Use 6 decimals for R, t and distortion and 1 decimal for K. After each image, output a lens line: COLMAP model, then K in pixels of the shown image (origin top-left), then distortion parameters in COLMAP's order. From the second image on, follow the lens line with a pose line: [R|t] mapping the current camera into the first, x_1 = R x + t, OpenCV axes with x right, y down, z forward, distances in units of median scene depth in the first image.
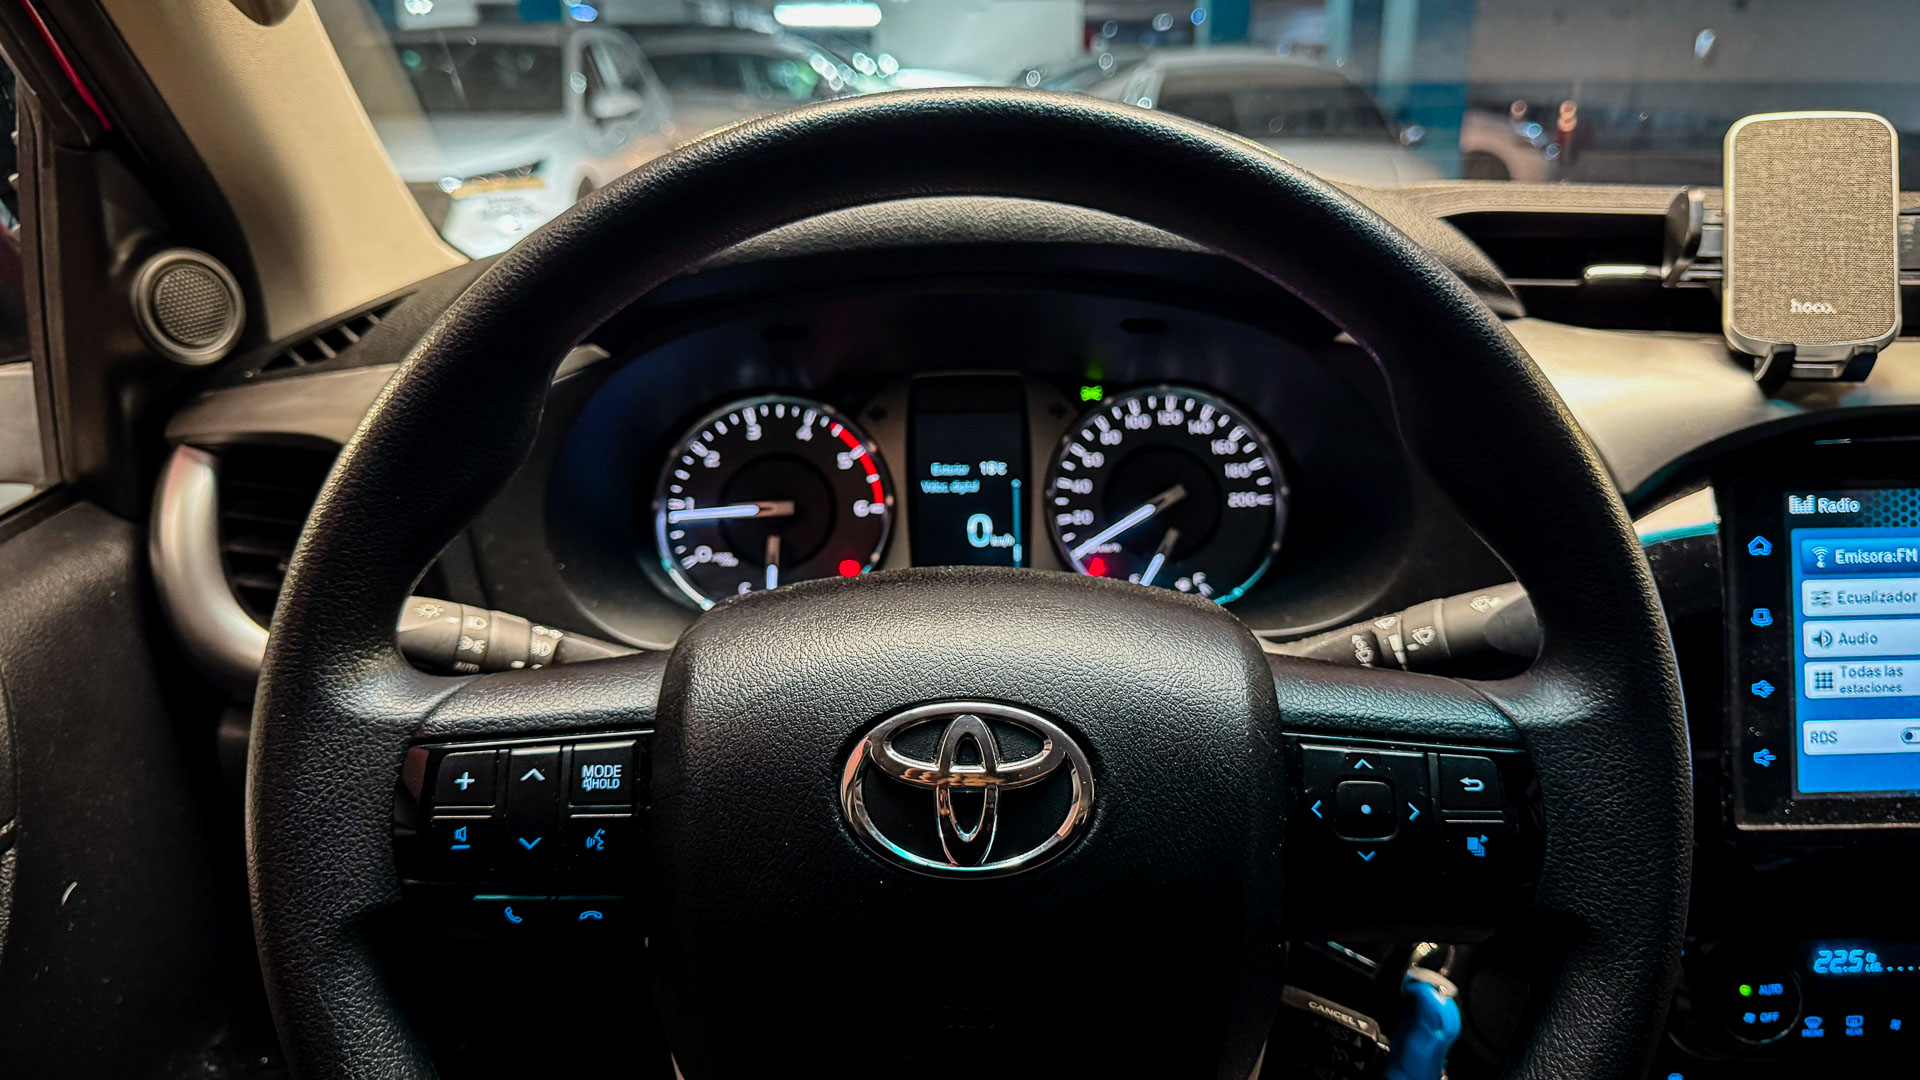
lens RADIAL K [[1392.2, 0, 975.7], [0, 1392.2, 539.0], [0, 0, 1]] dist [0.088969, -0.160379]
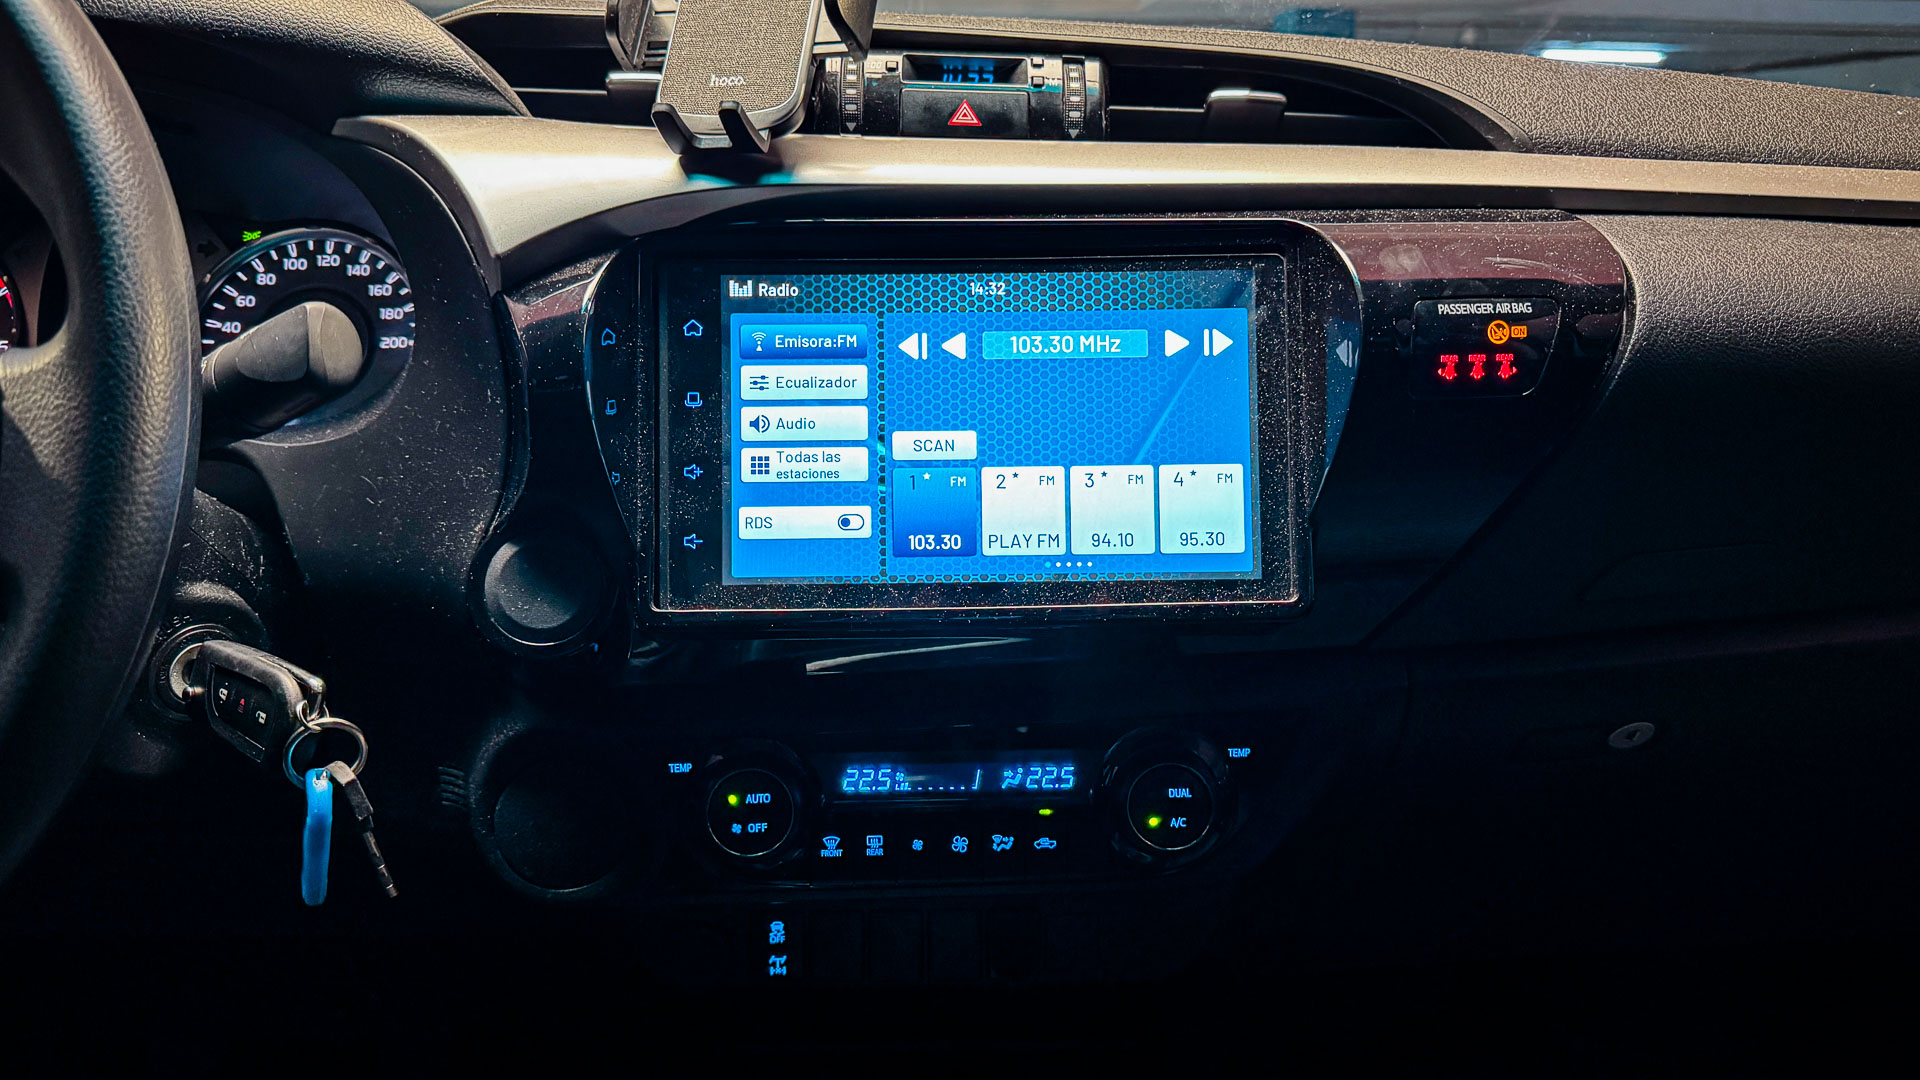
lens RADIAL K [[1329.9, 0, 960.0], [0, 1329.9, 540.0], [0, 0, 1]] dist [0.166876, -0.391892]
pose [[0.999511, 0.011000, 0.029262, 0.646824], [-0.009289, 0.998275, -0.057979, 0.186017], [-0.029849, 0.057679, 0.997889, 0.056427]]
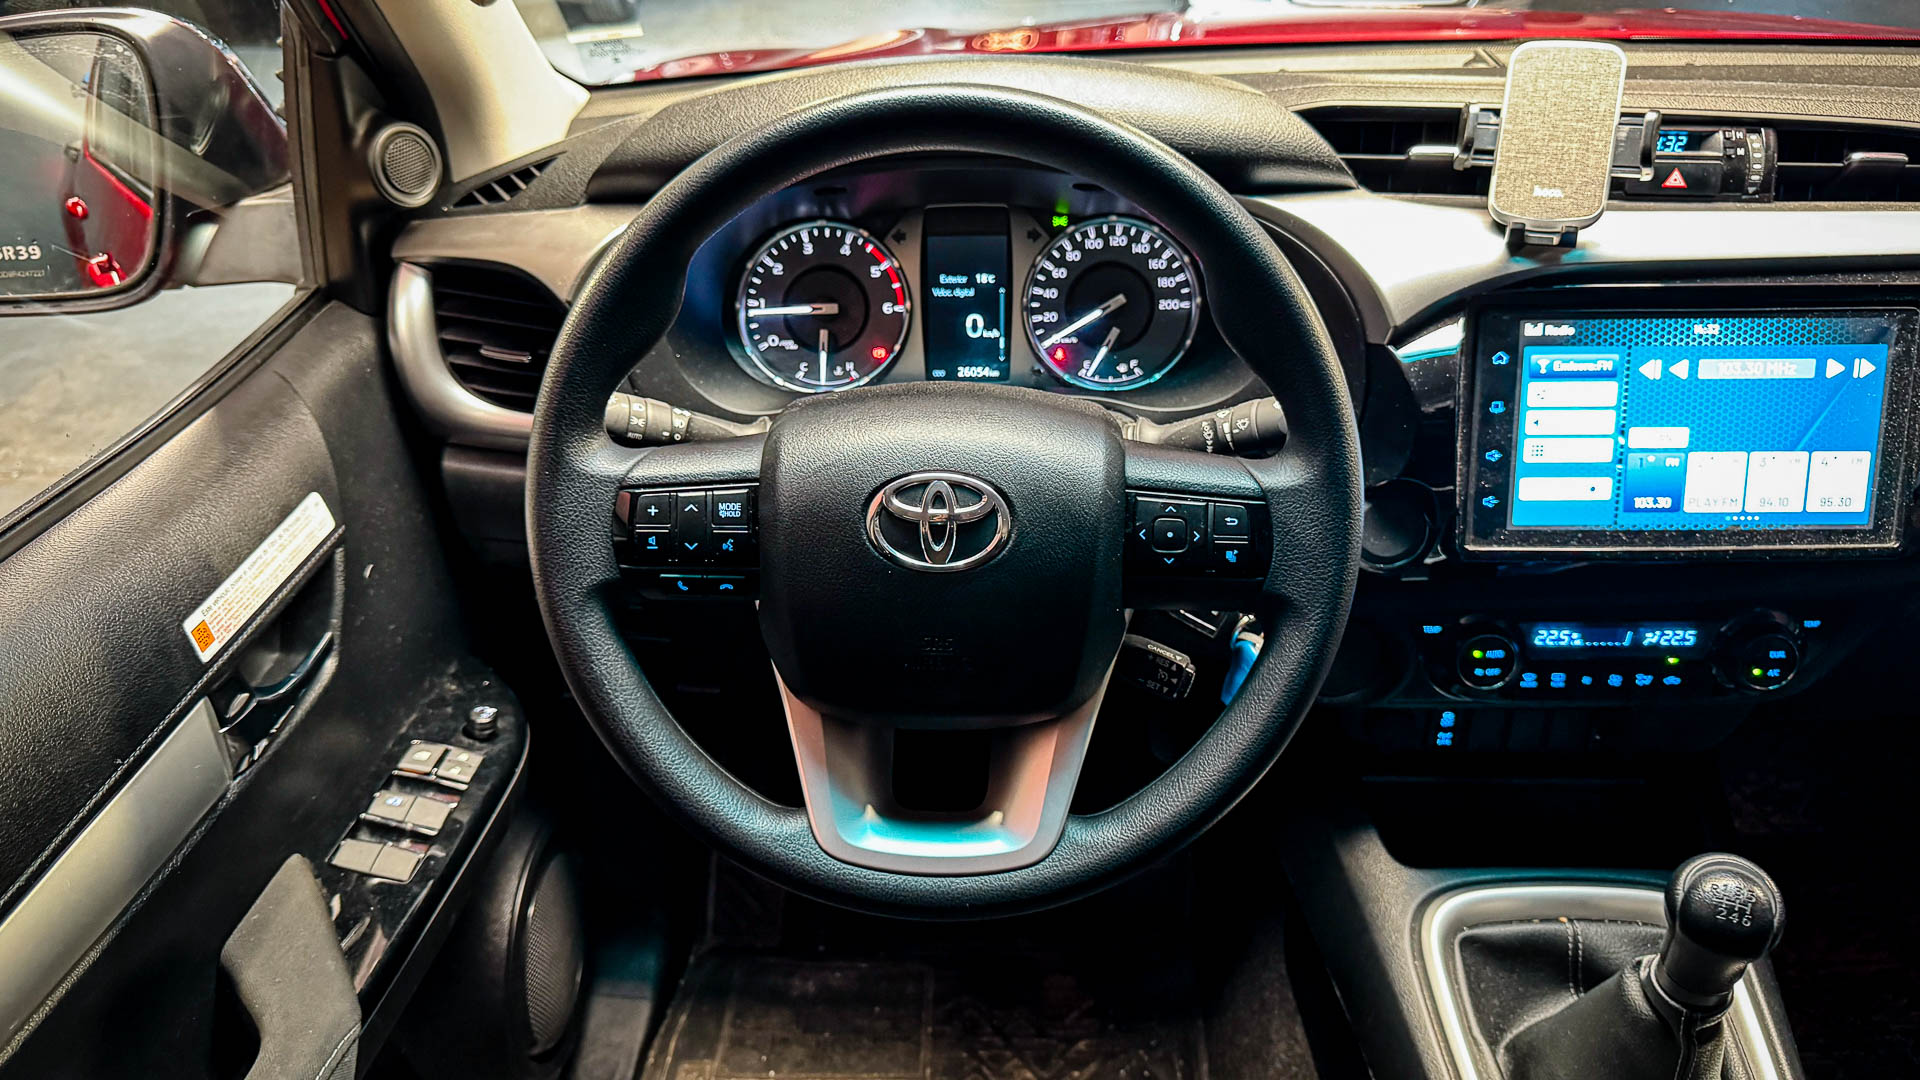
lens RADIAL K [[1392.2, 0, 975.7], [0, 1392.2, 539.0], [0, 0, 1]] dist [0.088969, -0.160379]
pose [[0.999384, 0.016892, -0.030760, 0.056850], [-0.010087, 0.977811, 0.209247, -0.100485], [0.033612, -0.208808, 0.977379, -0.431097]]
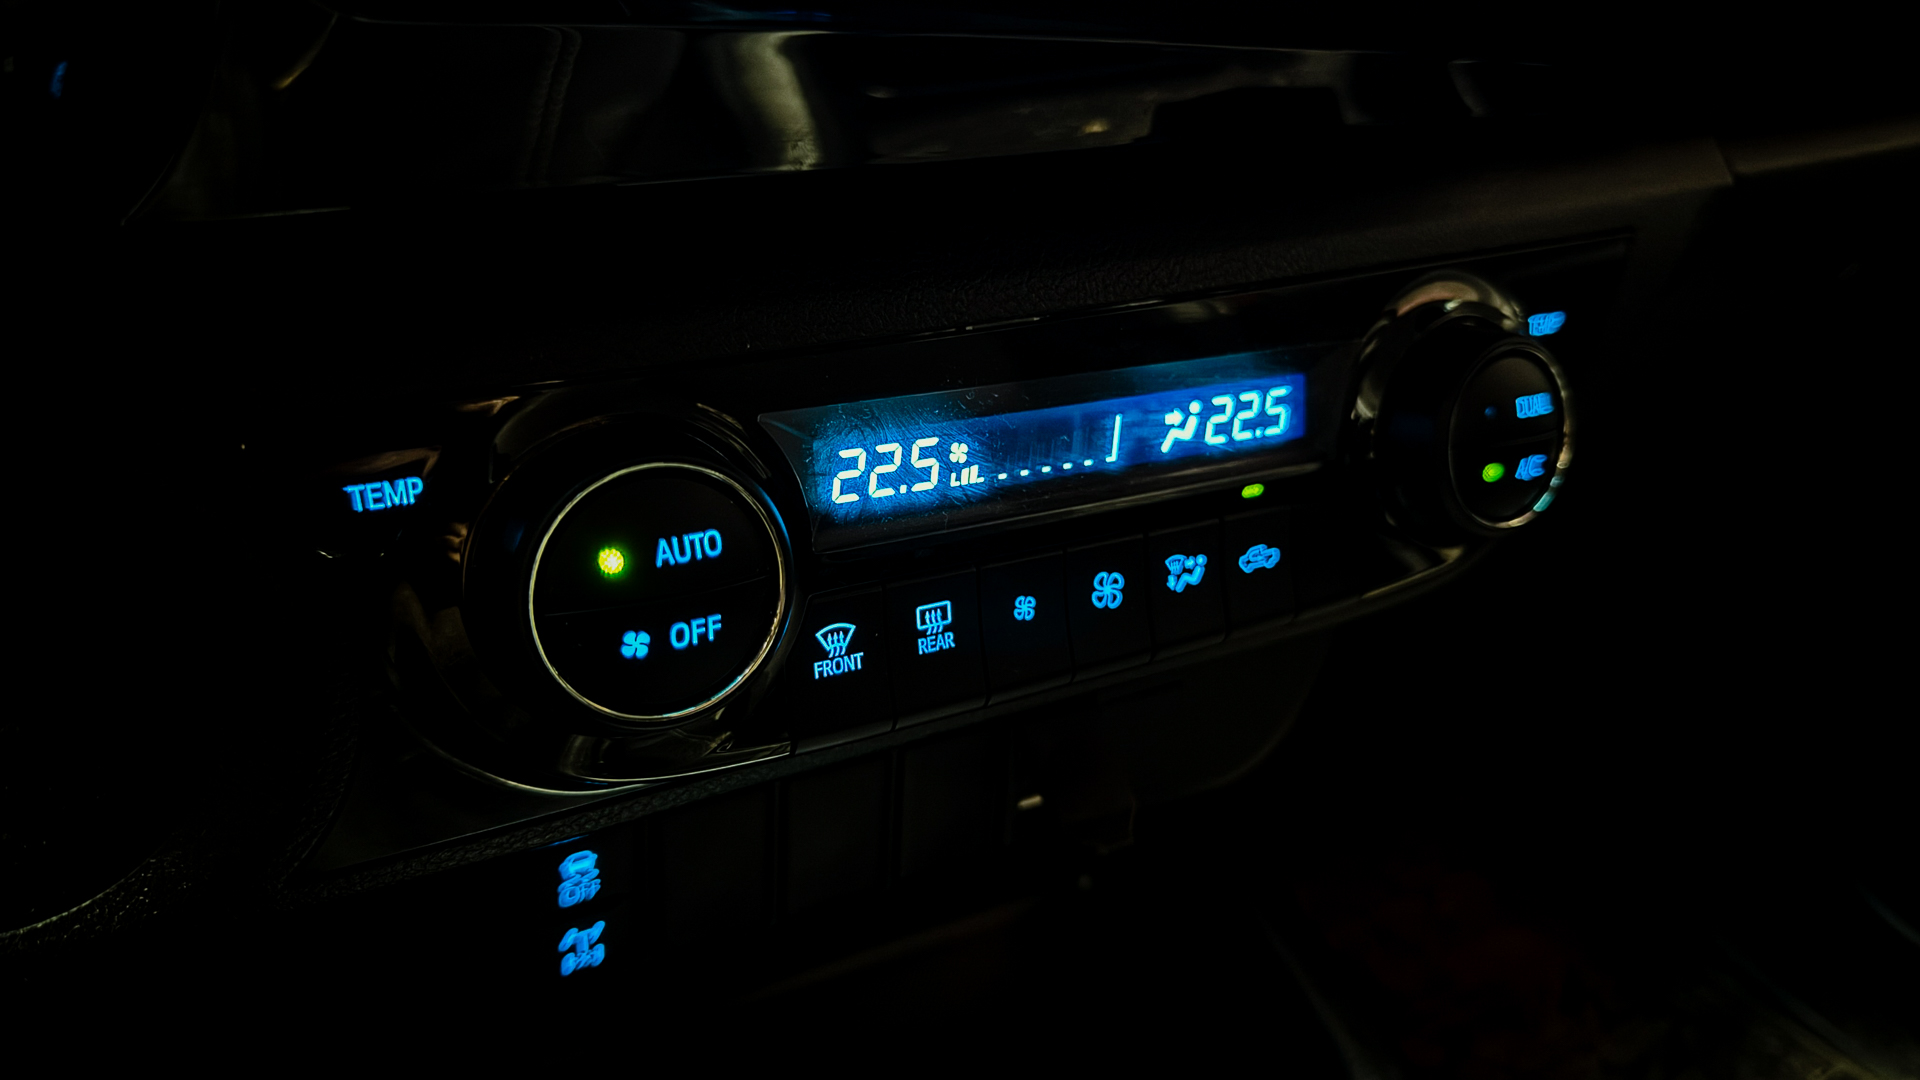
lens RADIAL K [[1428.3, 0, 951.0], [0, 1428.3, 532.9], [0, 0, 1]] dist [0.082707, -0.178757]
pose [[0.861936, -0.135400, 0.488604, 0.436467], [0.077023, 0.987465, 0.137768, 0.264048], [-0.501133, -0.081114, 0.861560, 0.653441]]
